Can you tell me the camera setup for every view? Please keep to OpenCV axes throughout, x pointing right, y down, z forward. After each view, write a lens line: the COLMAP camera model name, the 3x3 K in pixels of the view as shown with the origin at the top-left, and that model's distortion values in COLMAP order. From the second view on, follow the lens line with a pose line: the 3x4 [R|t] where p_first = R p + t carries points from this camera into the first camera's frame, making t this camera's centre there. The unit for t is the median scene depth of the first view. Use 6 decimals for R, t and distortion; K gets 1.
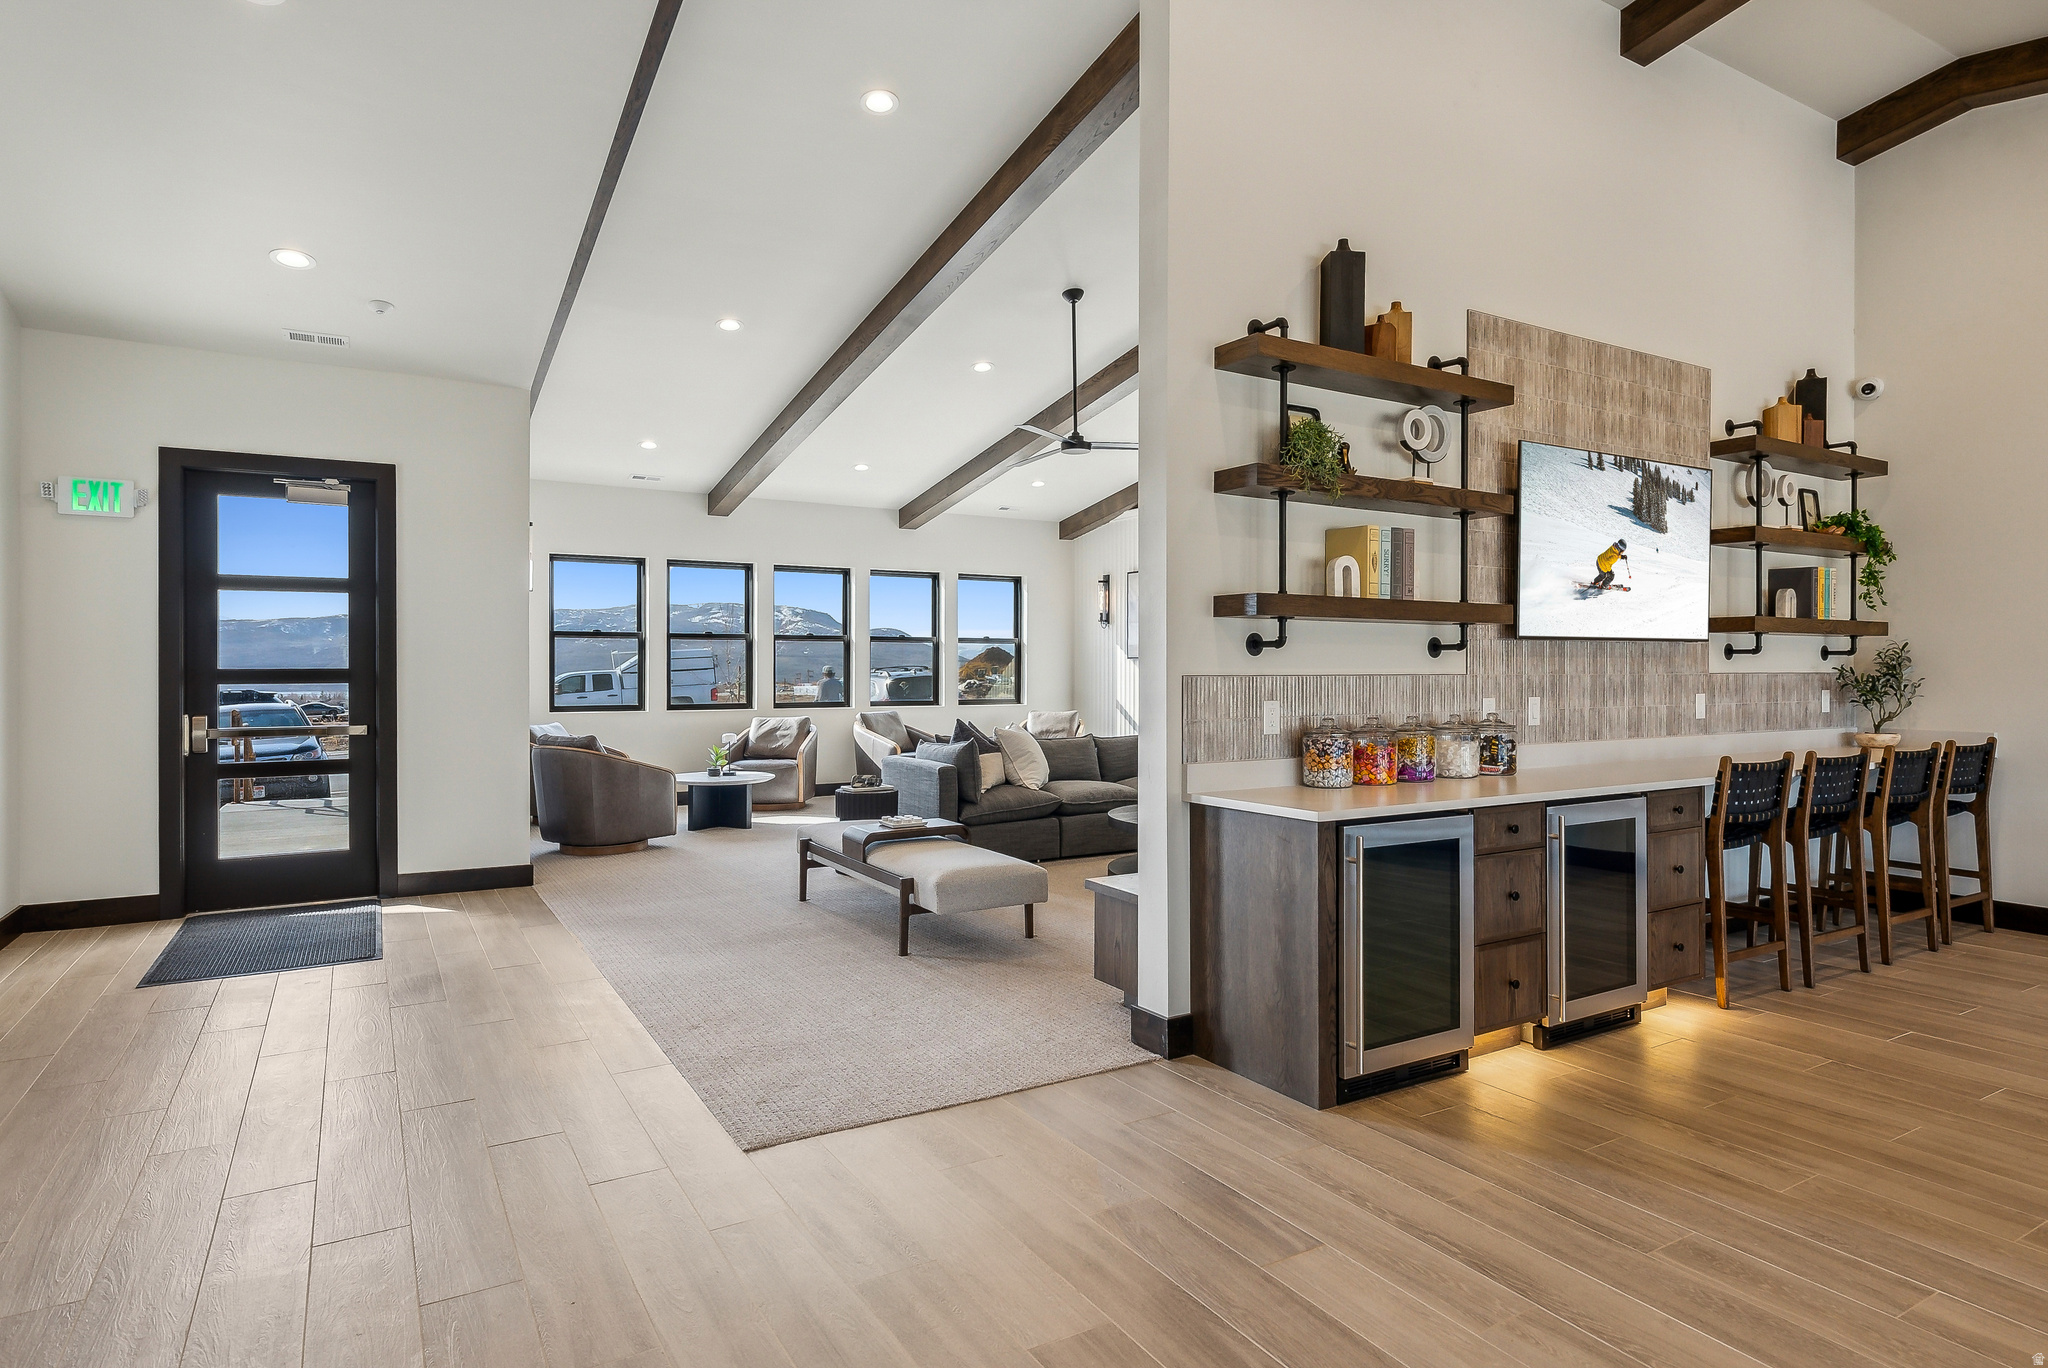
lens RADIAL K [[1102.3, 0, 1026.0], [0, 1102.3, 676.2], [0, 0, 1]] dist [0.016725, -0.001917]
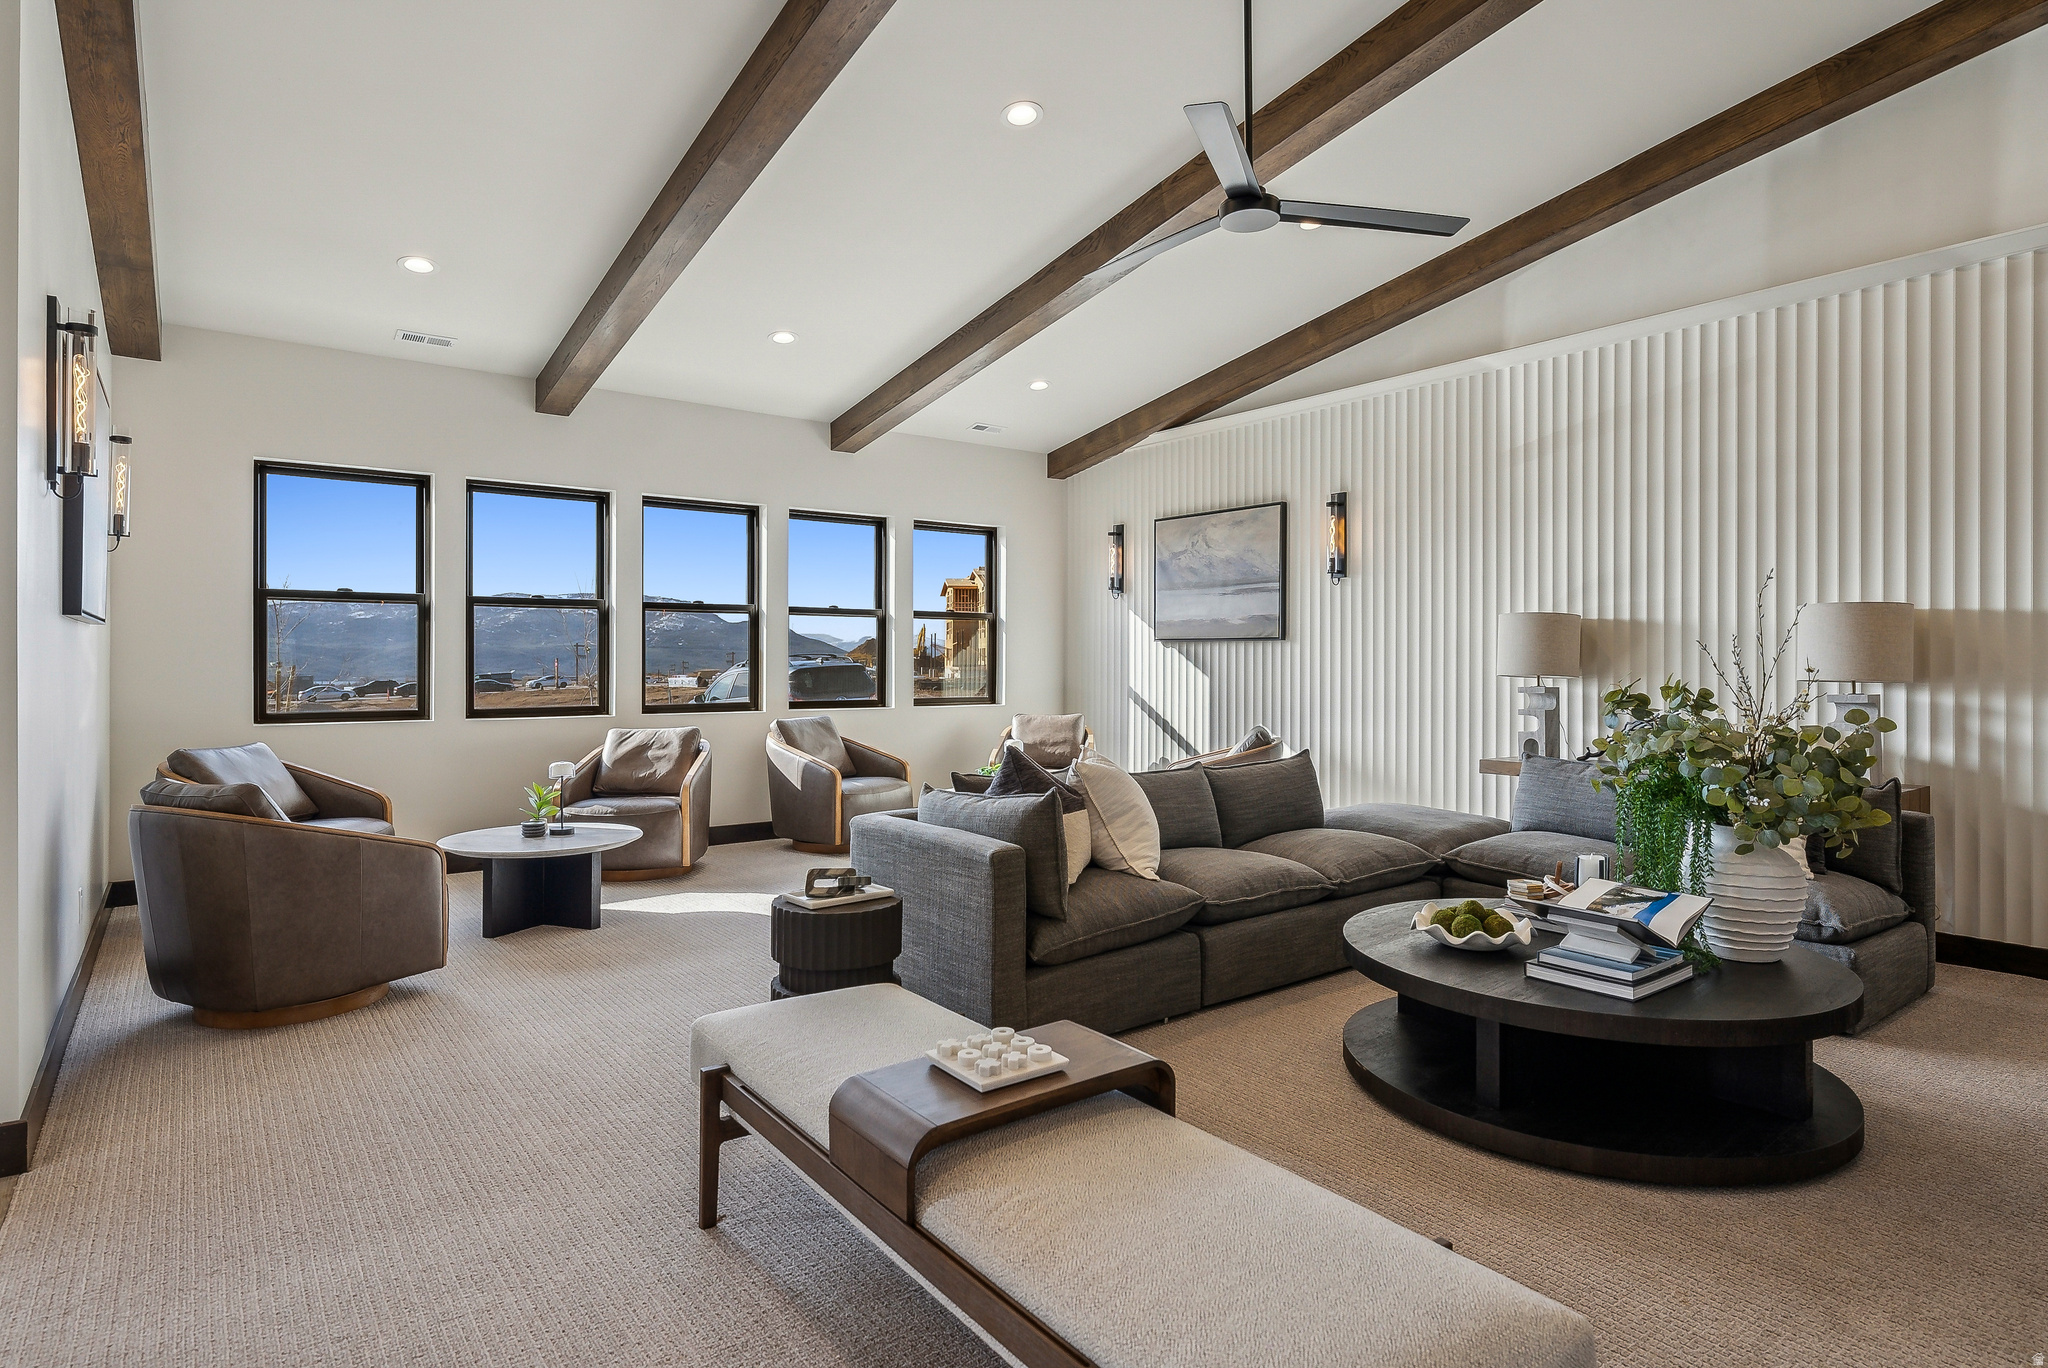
lens RADIAL K [[1102.3, 0, 1022.9], [0, 1102.3, 669.8], [0, 0, 1]] dist [0.016725, -0.001917]
pose [[0.994513, 0.001007, 0.104612, -0.075140], [-0.001222, 0.999997, 0.001989, 0.001532], [-0.104610, -0.002106, 0.994511, 0.336440]]
